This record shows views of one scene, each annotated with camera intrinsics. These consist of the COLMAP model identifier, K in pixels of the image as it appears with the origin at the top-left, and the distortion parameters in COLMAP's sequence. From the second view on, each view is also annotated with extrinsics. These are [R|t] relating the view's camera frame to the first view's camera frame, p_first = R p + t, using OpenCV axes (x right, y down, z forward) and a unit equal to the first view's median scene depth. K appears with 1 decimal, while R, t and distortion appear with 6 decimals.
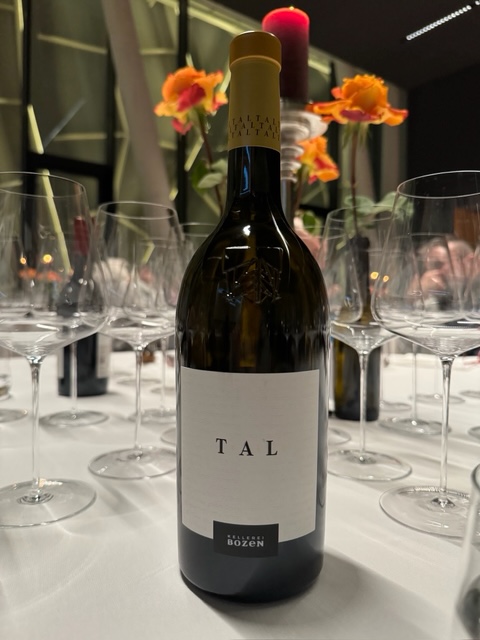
lens RADIAL K [[442.5, 0, 240.0], [0, 442.5, 320.0], [0, 0, 1]] dist [0.000220, 0.000528]
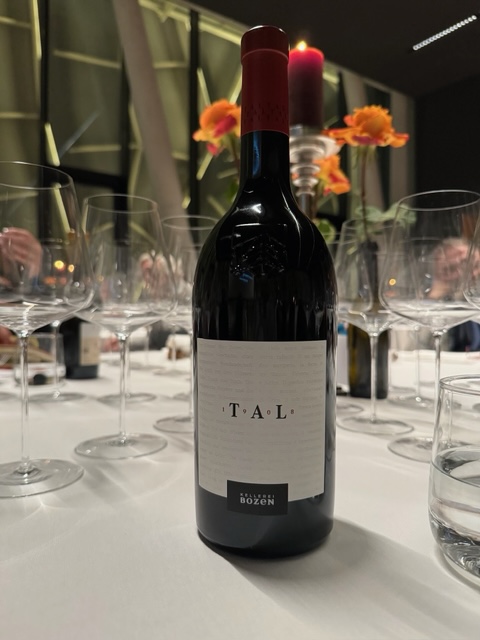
lens RADIAL K [[449.0, 0, 240.0], [0, 449.0, 320.0], [0, 0, 1]] dist [-0.002006, -0.002058]
pose [[0.999822, -0.006010, -0.017884, -0.048276], [0.005676, 0.999809, -0.018701, 0.036876], [0.017993, 0.018596, 0.999665, -0.176851]]
